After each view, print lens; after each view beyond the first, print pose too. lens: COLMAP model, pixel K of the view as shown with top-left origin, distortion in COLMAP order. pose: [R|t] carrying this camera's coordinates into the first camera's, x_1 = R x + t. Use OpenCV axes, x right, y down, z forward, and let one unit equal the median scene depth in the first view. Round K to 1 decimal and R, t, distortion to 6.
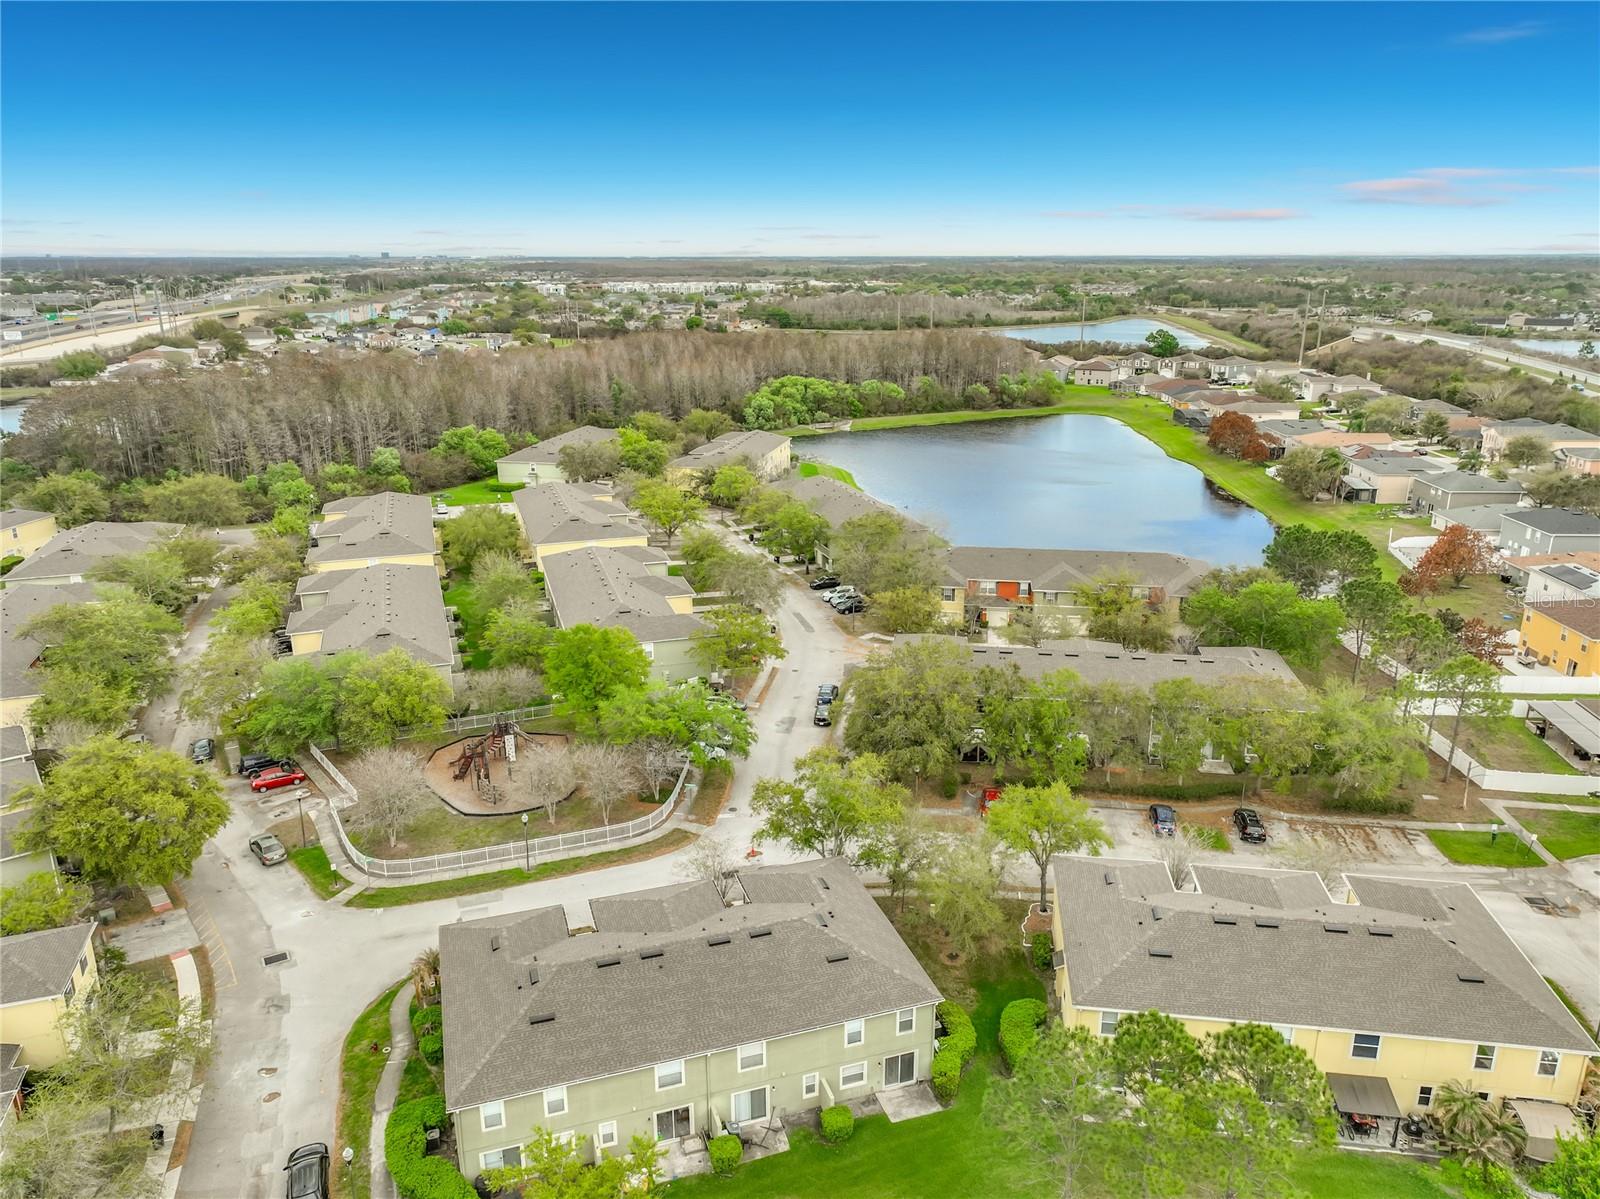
lens RADIAL K [[1139.5, 0, 798.7], [0, 1139.5, 593.1], [0, 0, 1]] dist [-0.004059, 0.021456]
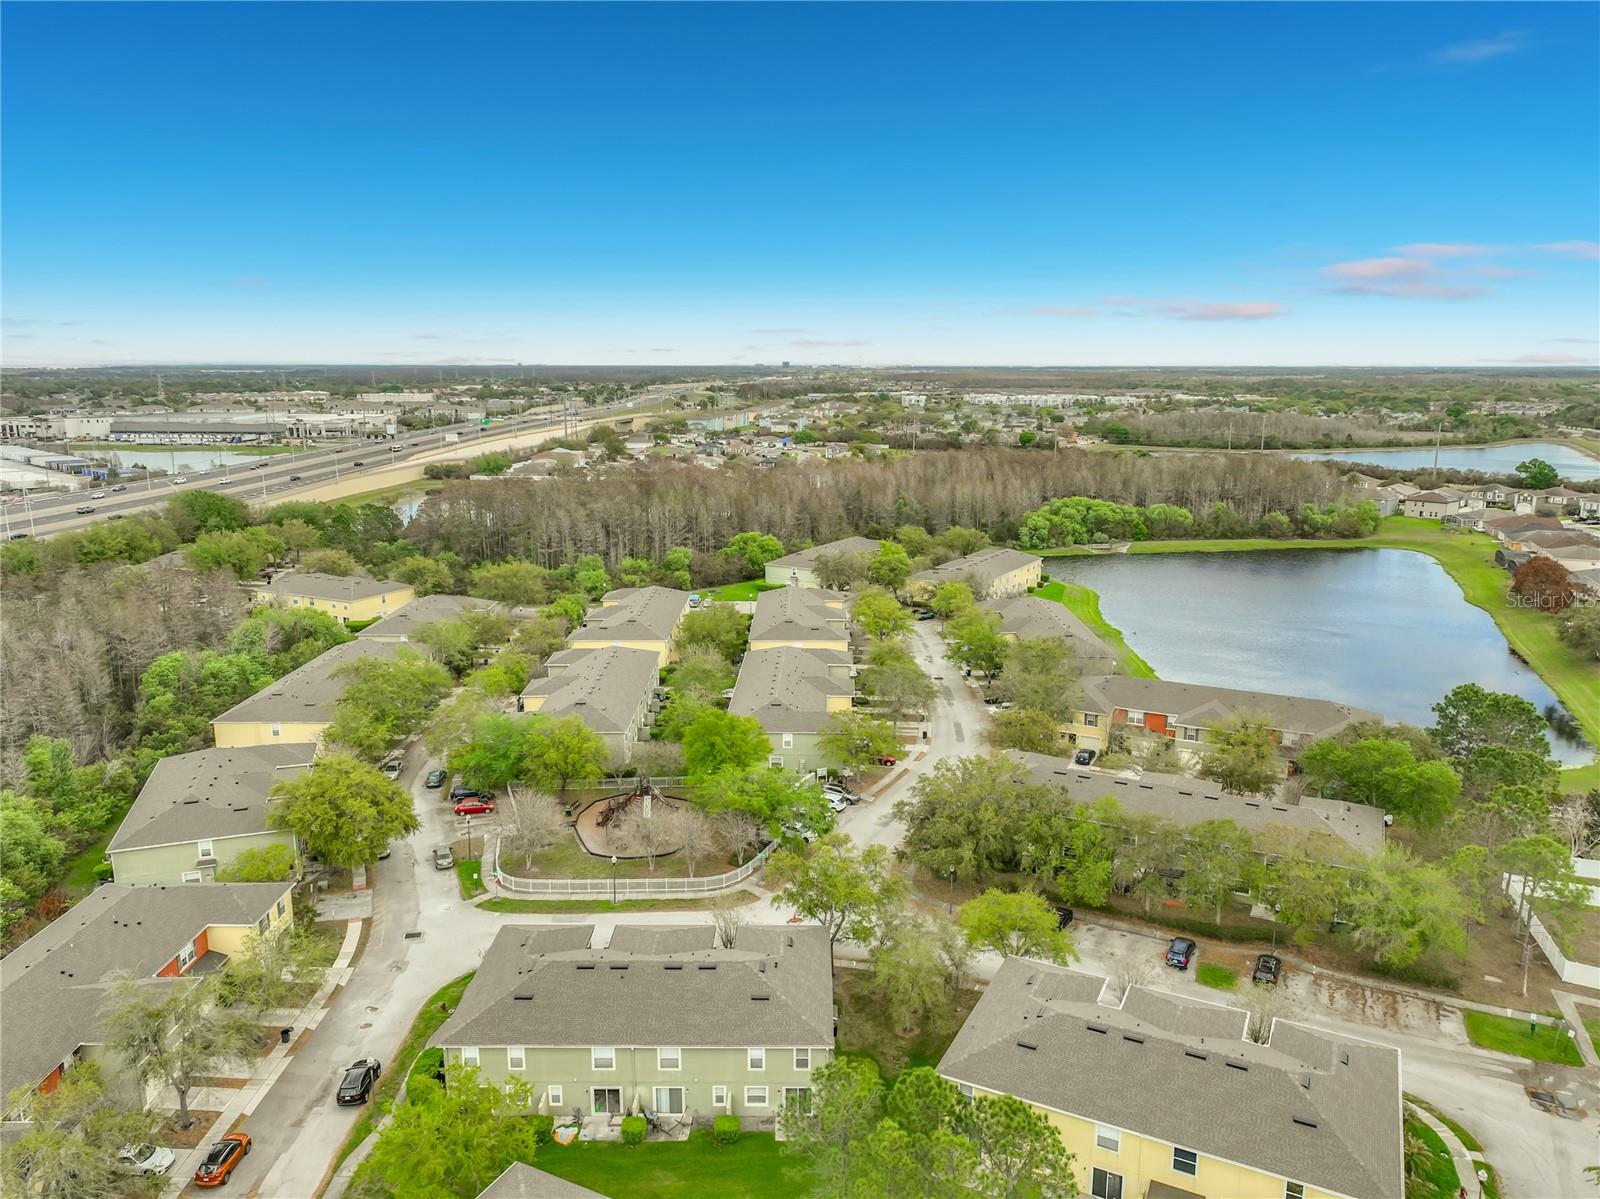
lens RADIAL K [[1139.5, 0, 791.9], [0, 1139.5, 594.3], [0, 0, 1]] dist [-0.004059, 0.021456]
pose [[0.944786, 0.067613, -0.320636, 0.243245], [-0.095688, 0.992760, -0.072608, -0.013596], [0.313405, 0.099280, 0.944415, -0.106375]]
